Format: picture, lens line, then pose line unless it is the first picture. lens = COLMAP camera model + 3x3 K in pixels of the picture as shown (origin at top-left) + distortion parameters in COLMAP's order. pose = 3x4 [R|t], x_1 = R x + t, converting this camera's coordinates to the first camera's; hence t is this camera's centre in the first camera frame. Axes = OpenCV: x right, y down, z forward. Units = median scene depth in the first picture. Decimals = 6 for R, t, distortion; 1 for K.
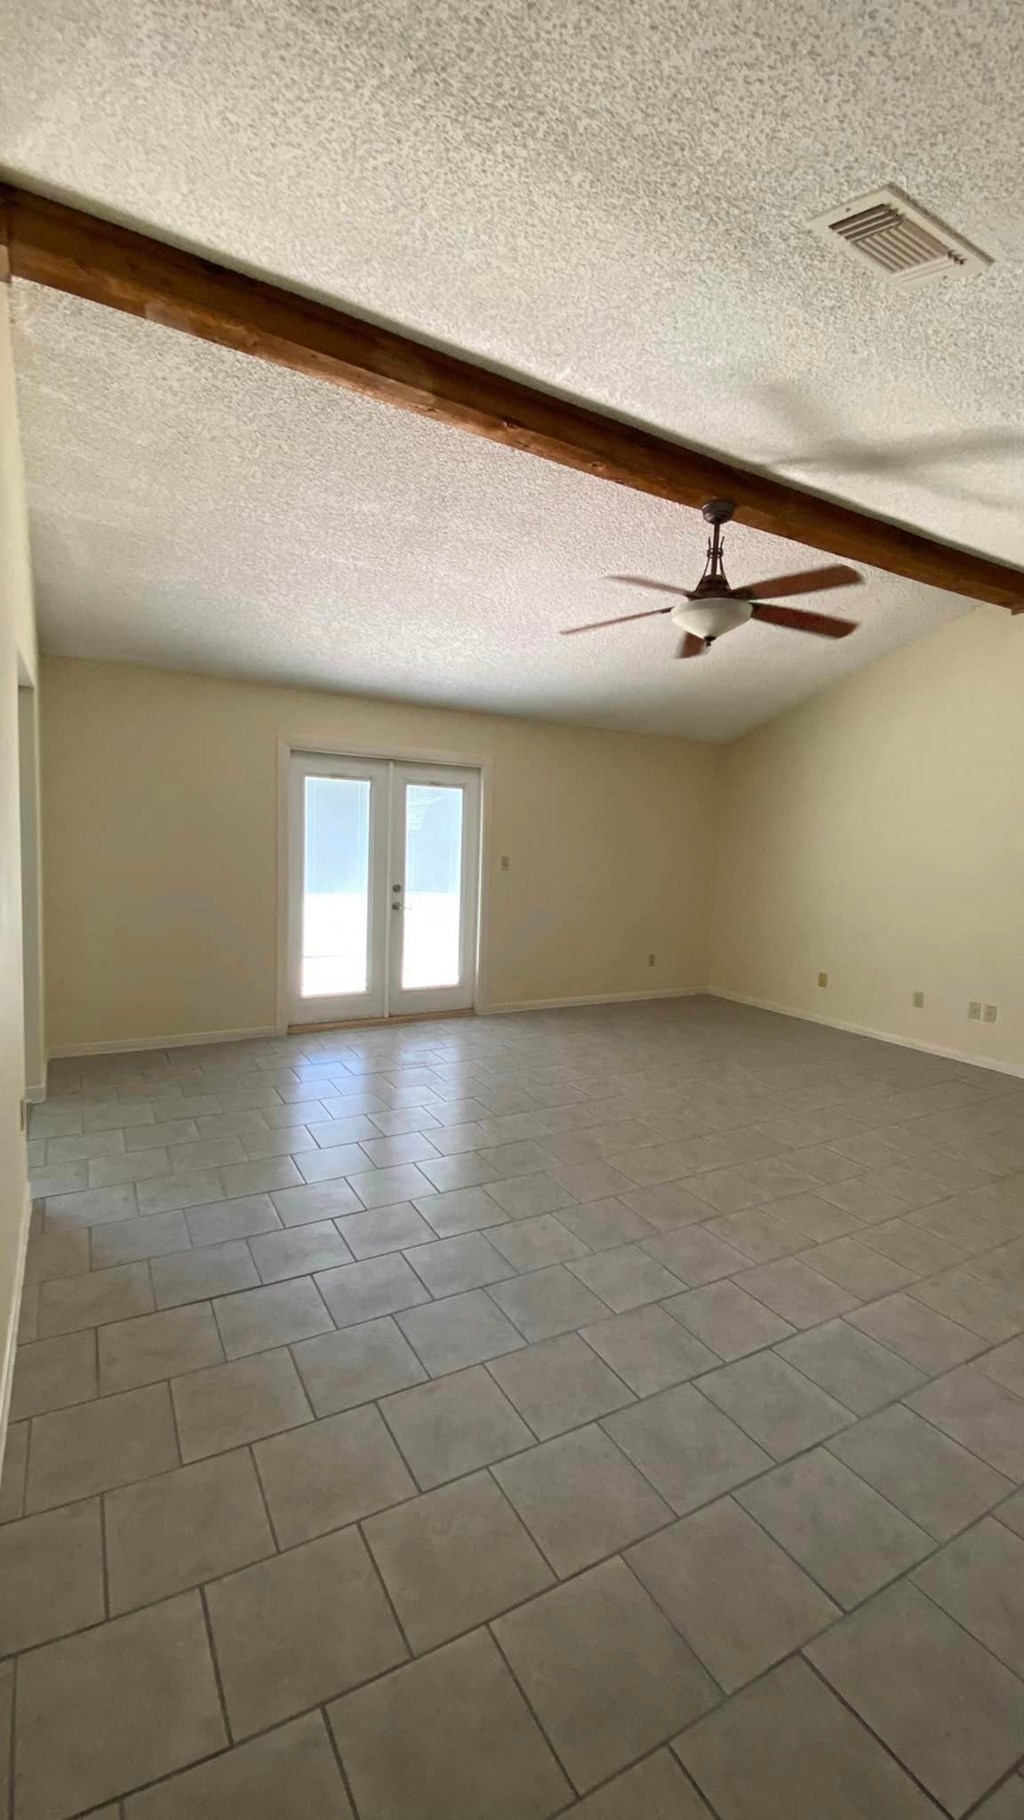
lens RADIAL K [[748.8, 0, 513.3], [0, 748.8, 903.2], [0, 0, 1]] dist [0.025895, -0.023341]
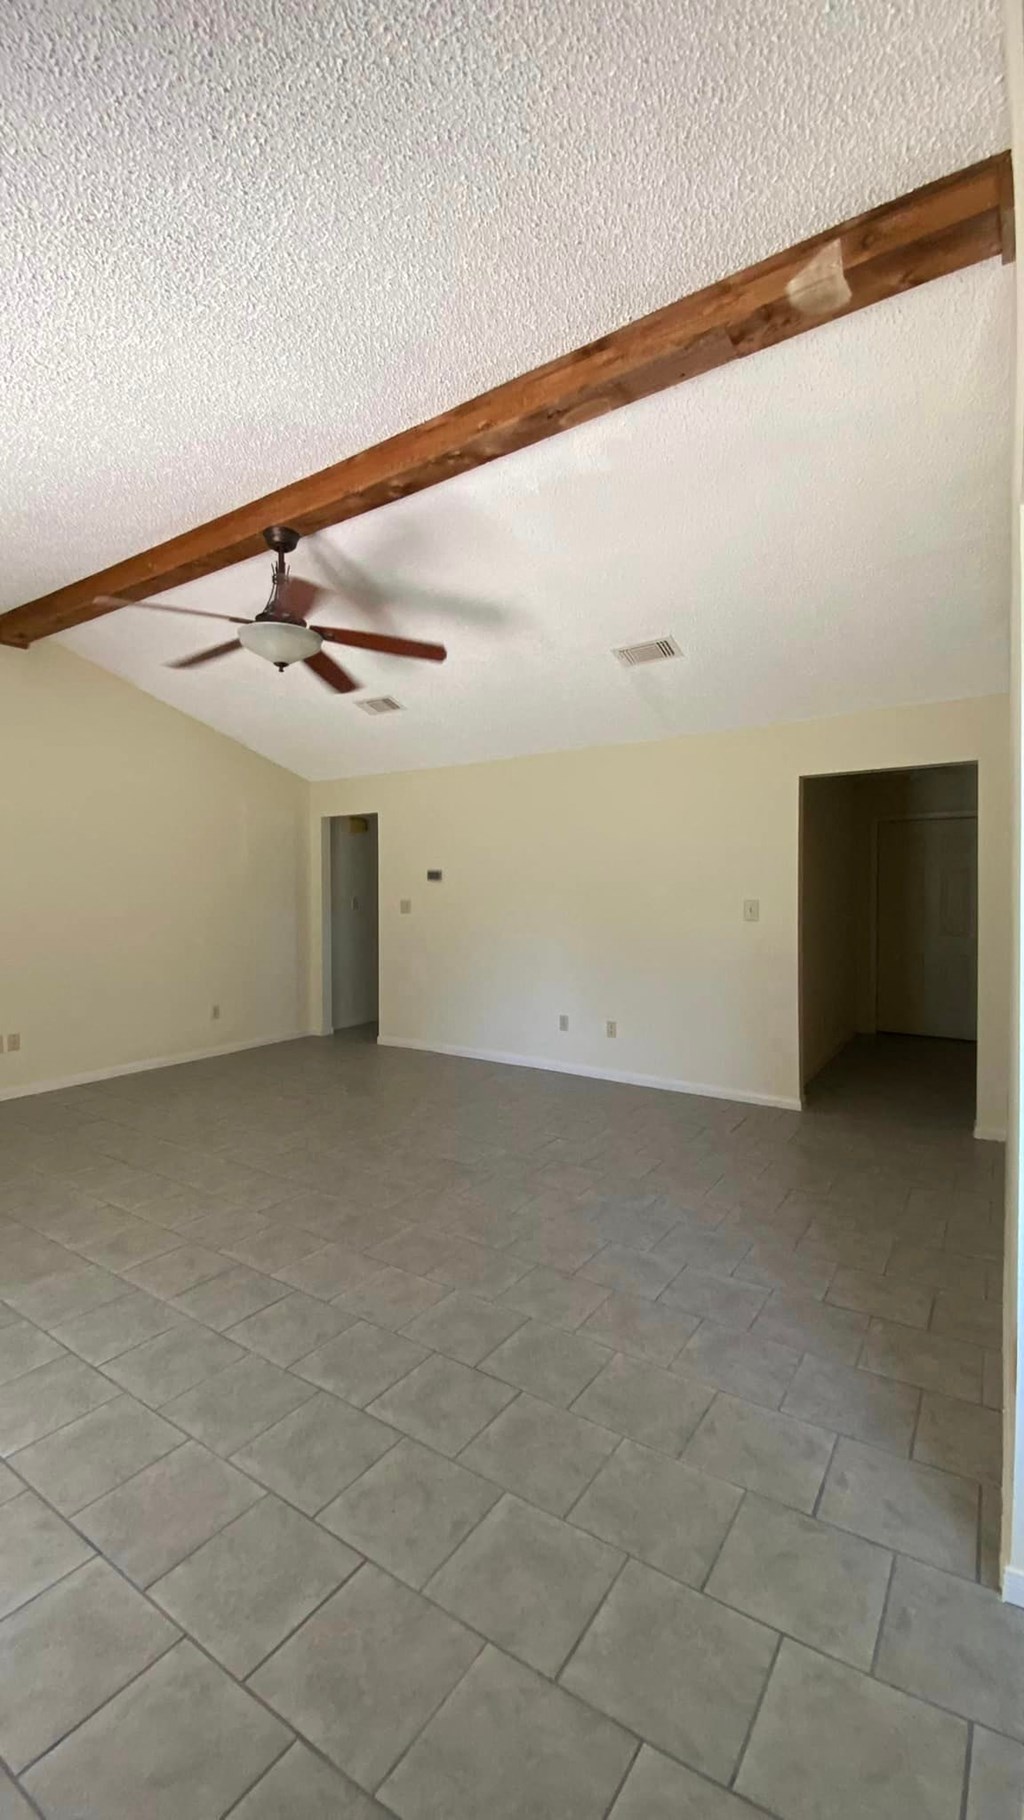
lens RADIAL K [[748.8, 0, 513.3], [0, 748.8, 903.2], [0, 0, 1]] dist [0.025895, -0.023341]
pose [[-0.456865, -0.045946, 0.888349, -0.486685], [0.066719, 0.994082, 0.085727, -0.069442], [-0.887031, 0.098435, -0.451096, 0.784389]]
